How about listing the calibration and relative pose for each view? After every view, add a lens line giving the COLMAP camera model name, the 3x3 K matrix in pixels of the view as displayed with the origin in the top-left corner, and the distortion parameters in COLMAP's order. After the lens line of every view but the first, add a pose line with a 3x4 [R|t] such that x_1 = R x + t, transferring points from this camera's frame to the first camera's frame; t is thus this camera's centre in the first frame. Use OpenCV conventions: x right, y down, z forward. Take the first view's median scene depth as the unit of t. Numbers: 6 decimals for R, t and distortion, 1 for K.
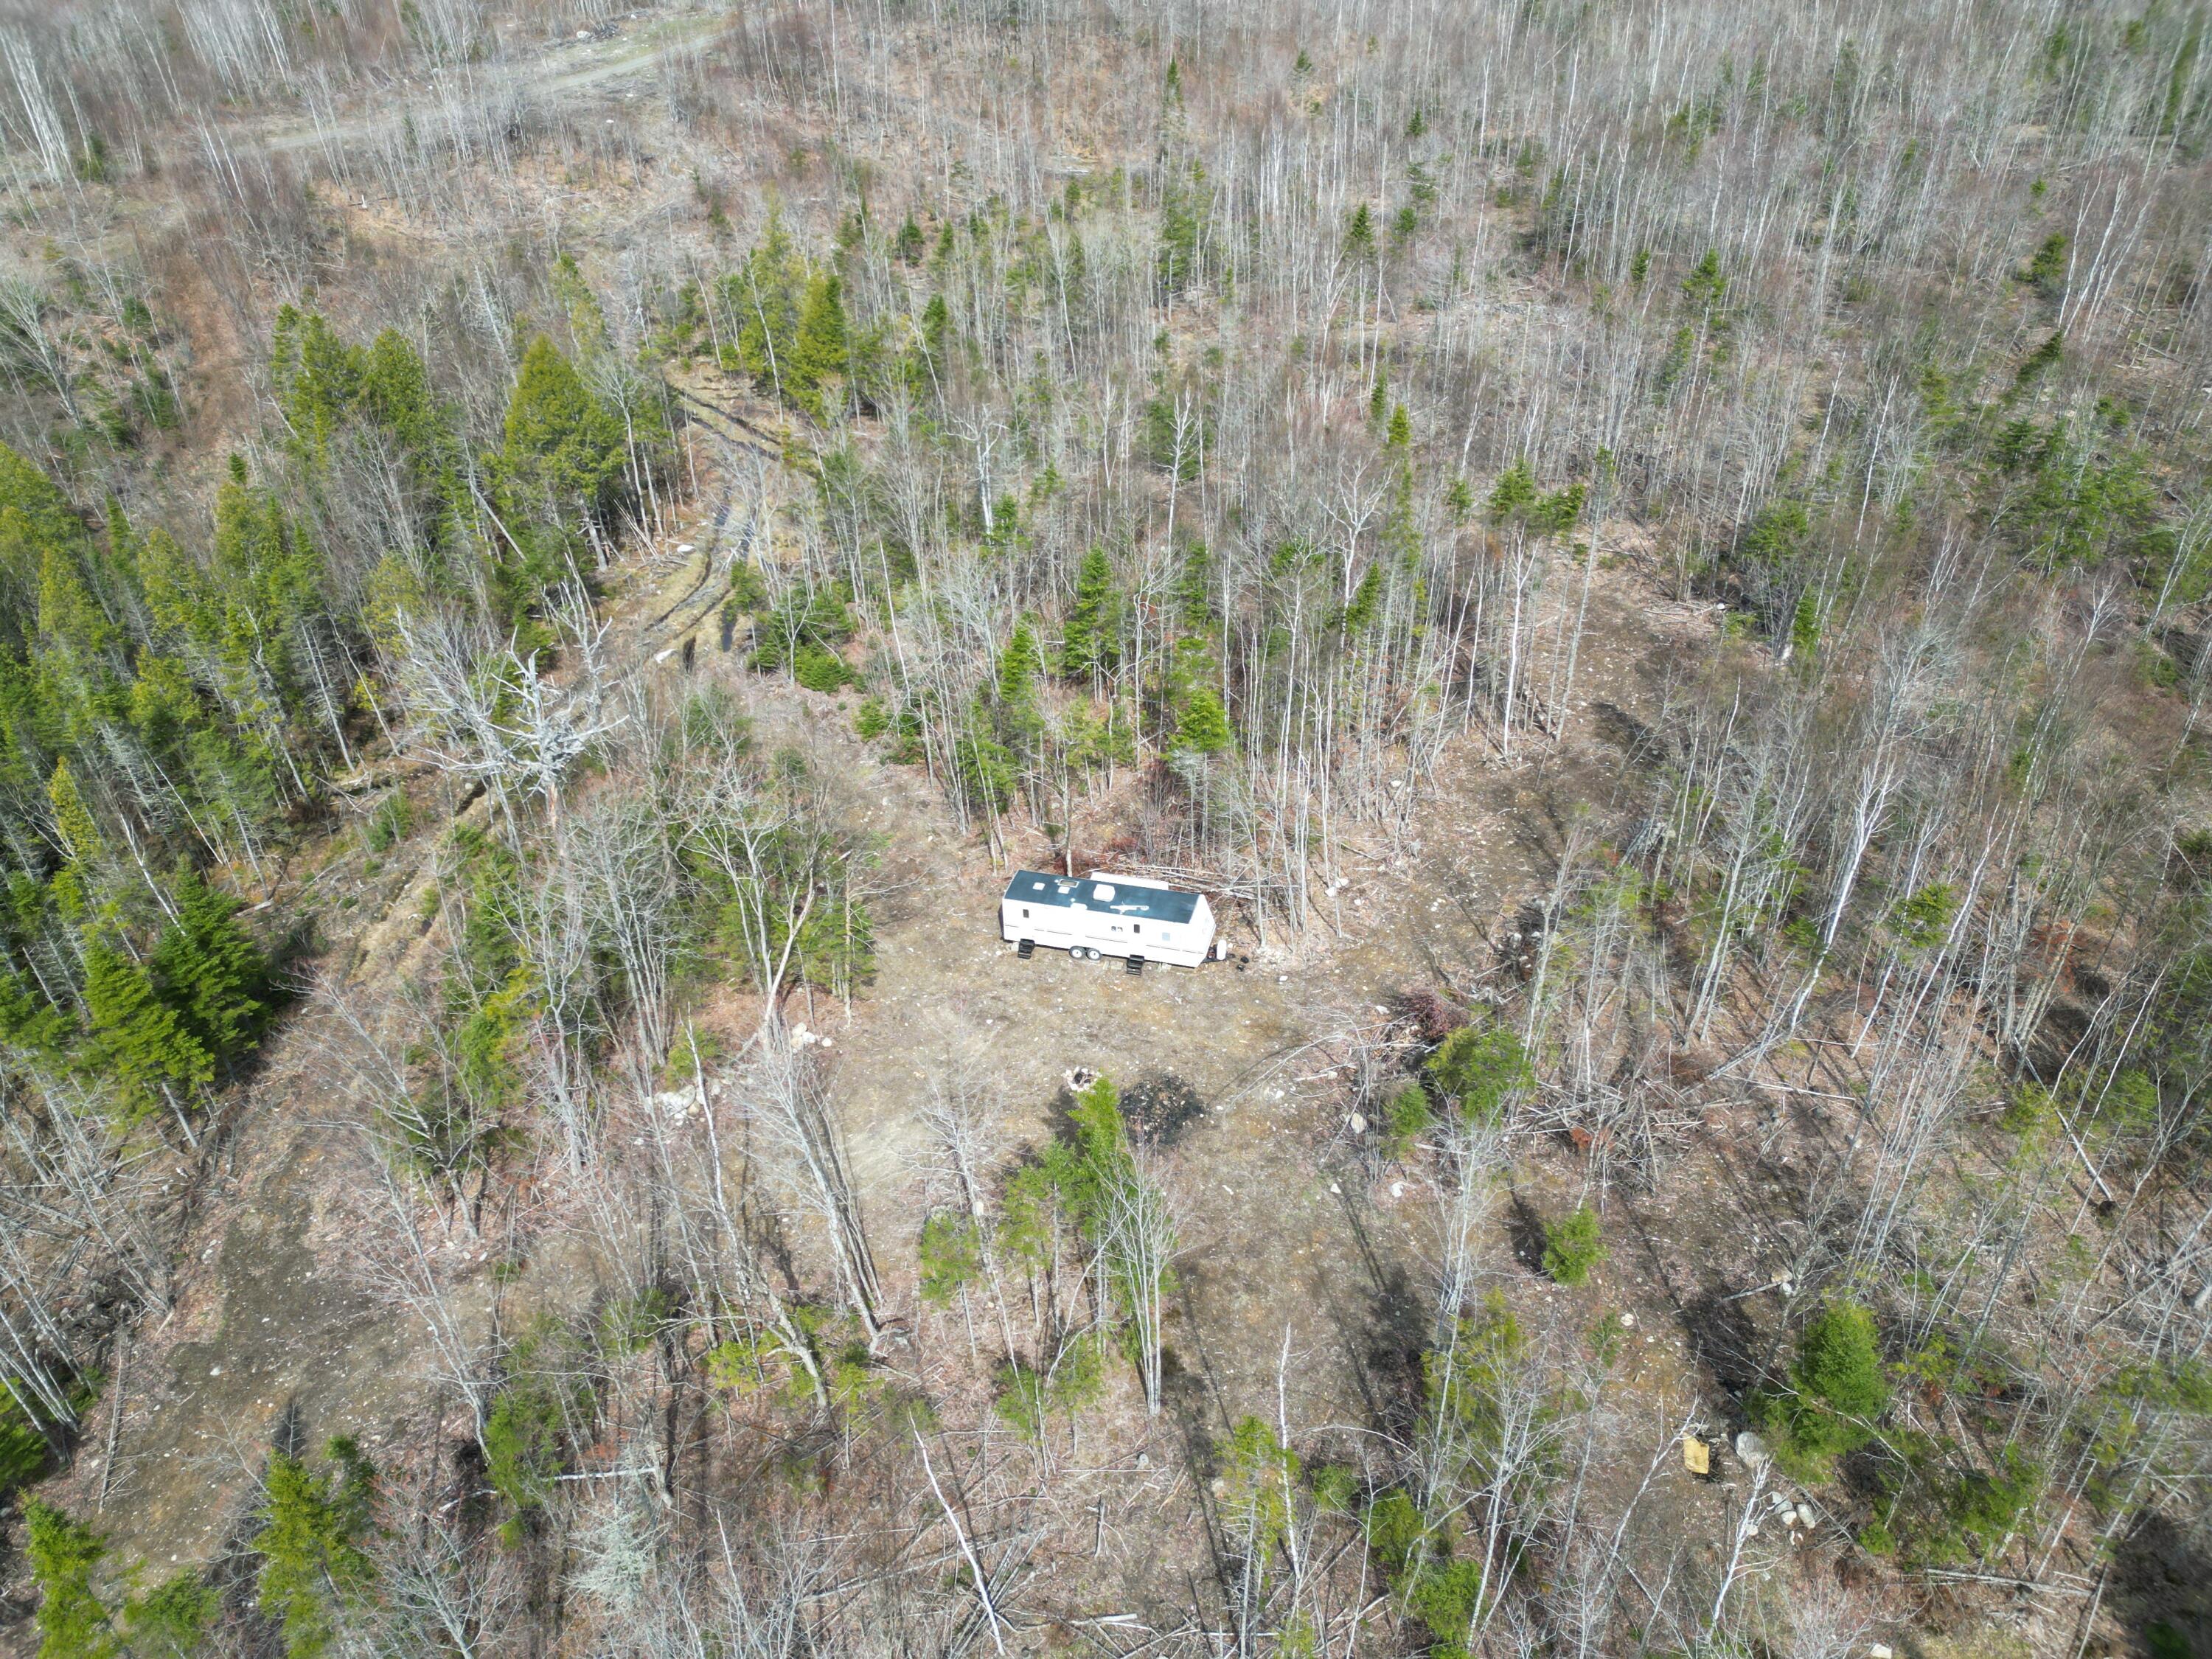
lens RADIAL K [[1515.8, 0, 1082.0], [0, 1515.8, 824.8], [0, 0, 1]] dist [0.107624, -0.085336]
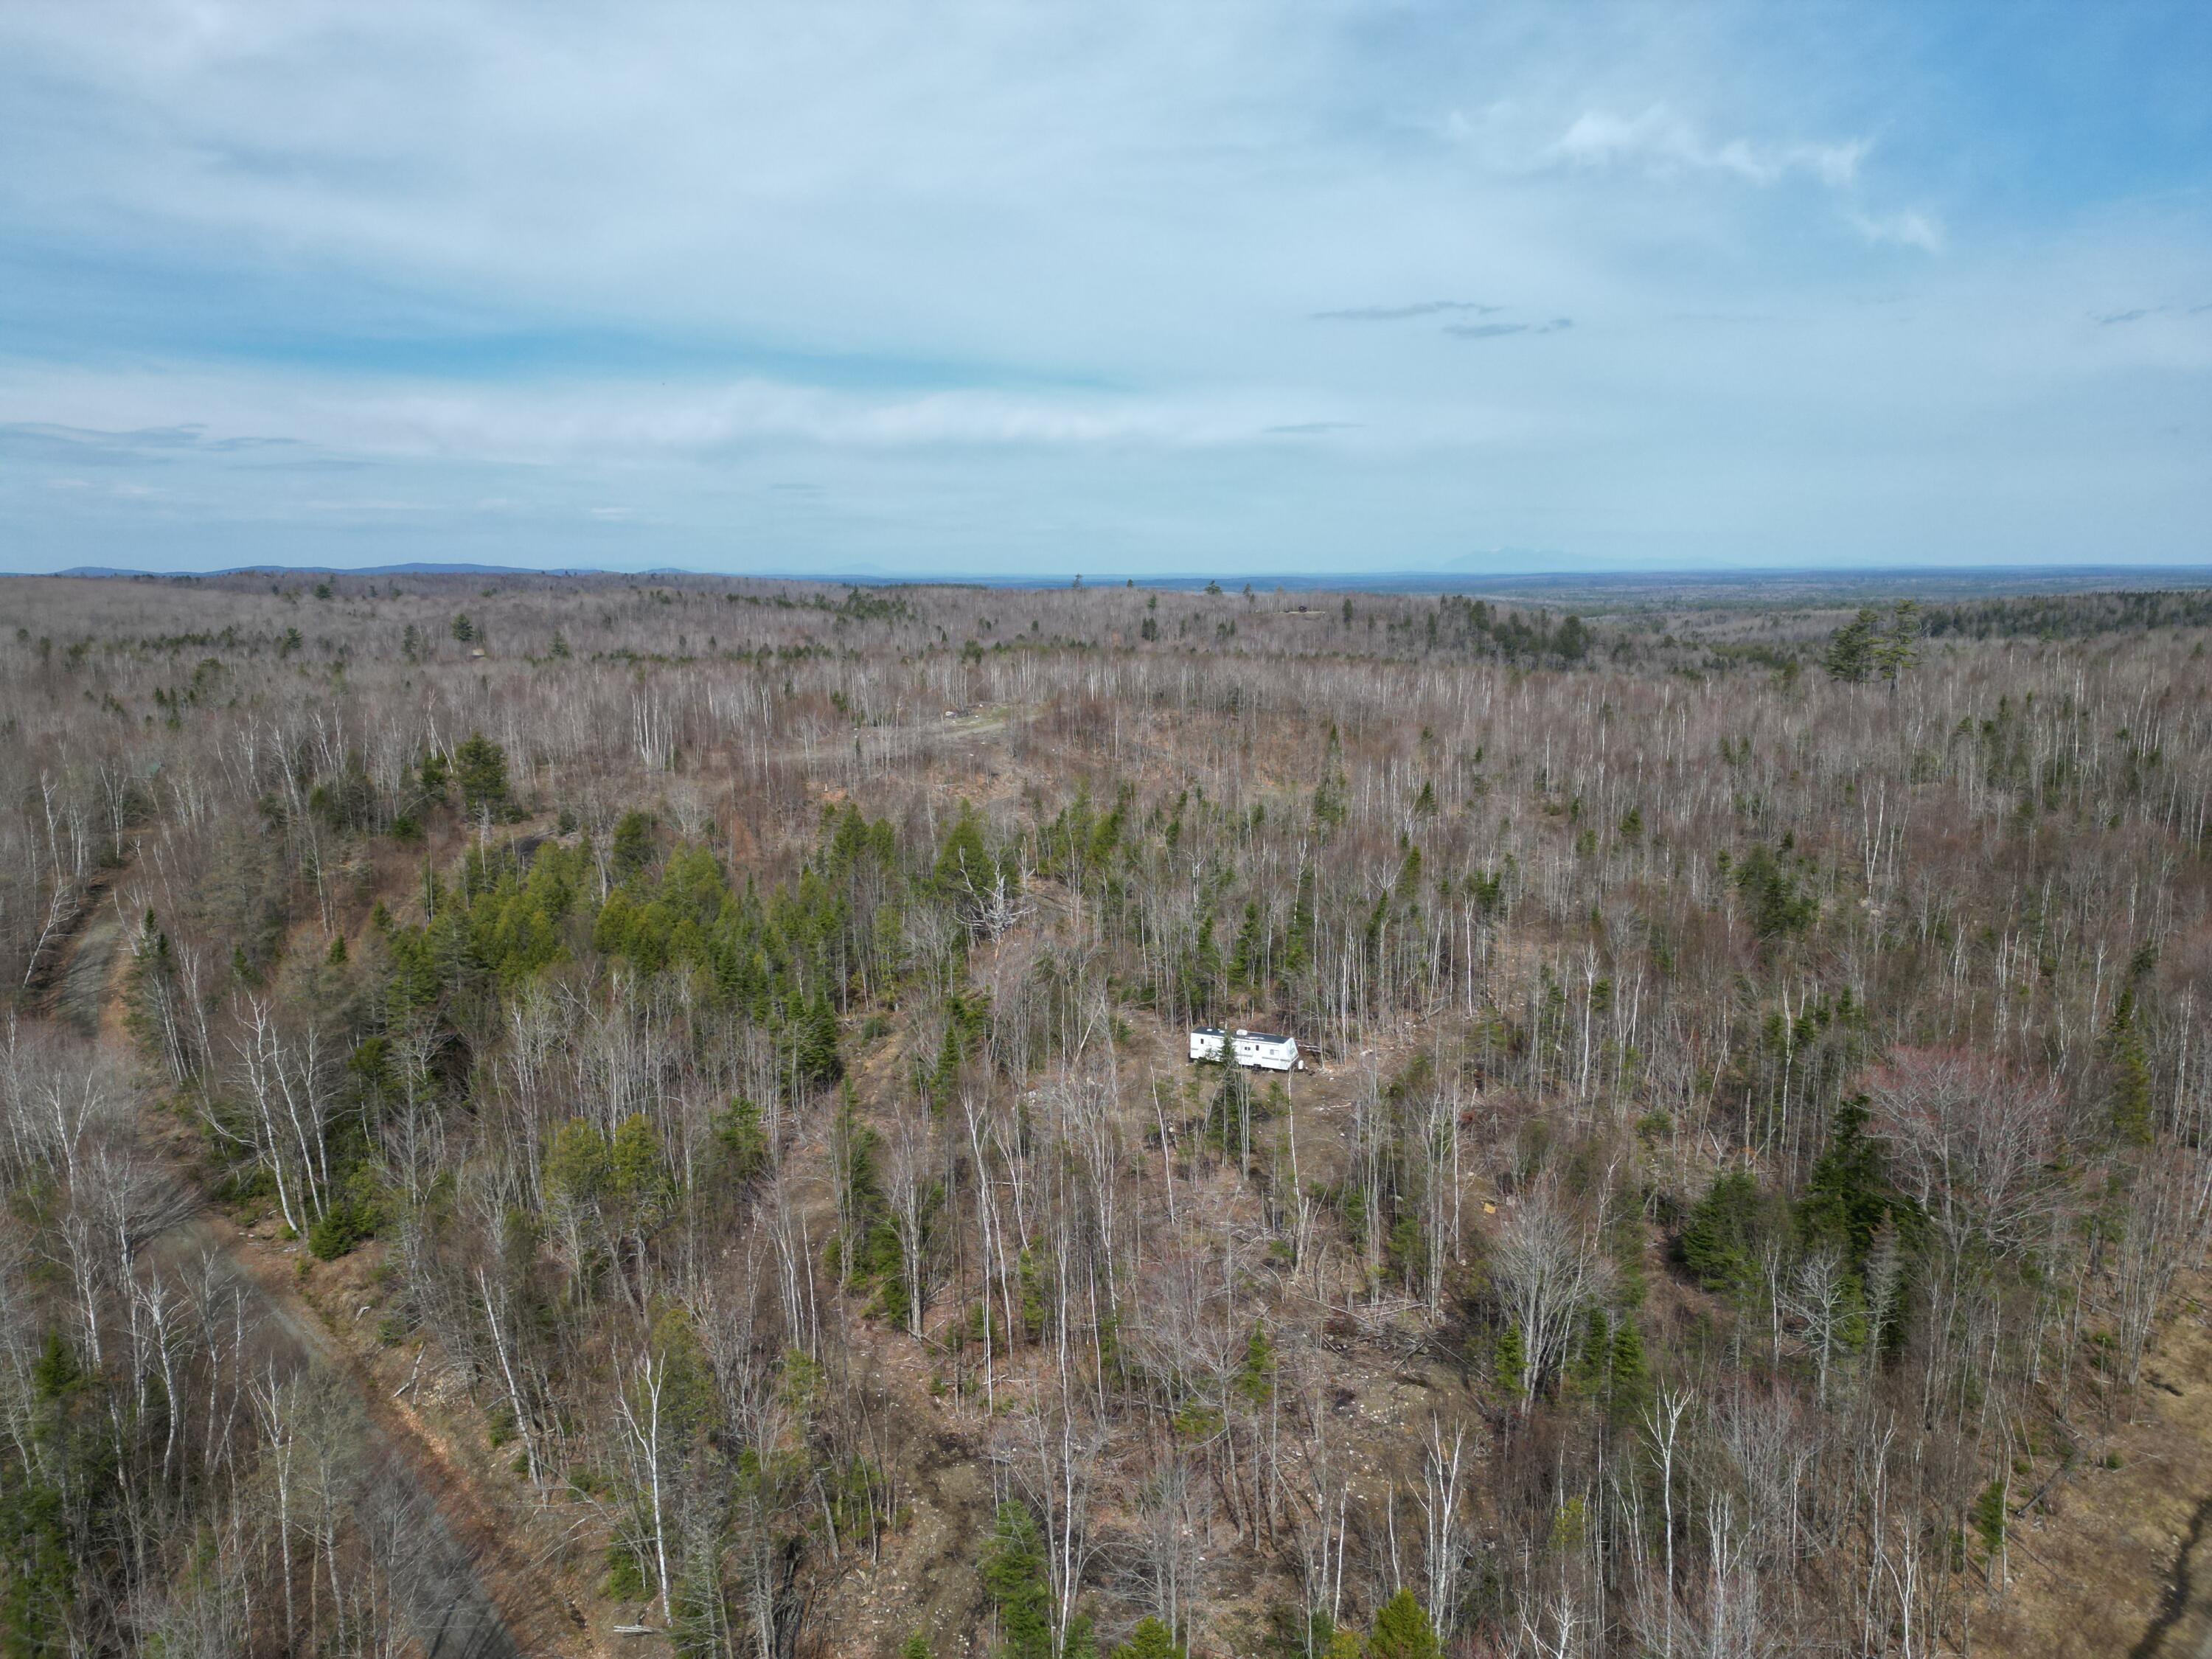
lens RADIAL K [[1542.3, 0, 1106.0], [0, 1542.3, 829.5], [0, 0, 1]] dist [0.133472, -0.202177]
pose [[0.991098, 0.040759, -0.126744, 0.039811], [-0.089729, 0.907785, -0.409725, 0.314729], [0.098356, 0.417450, 0.903361, -0.472354]]
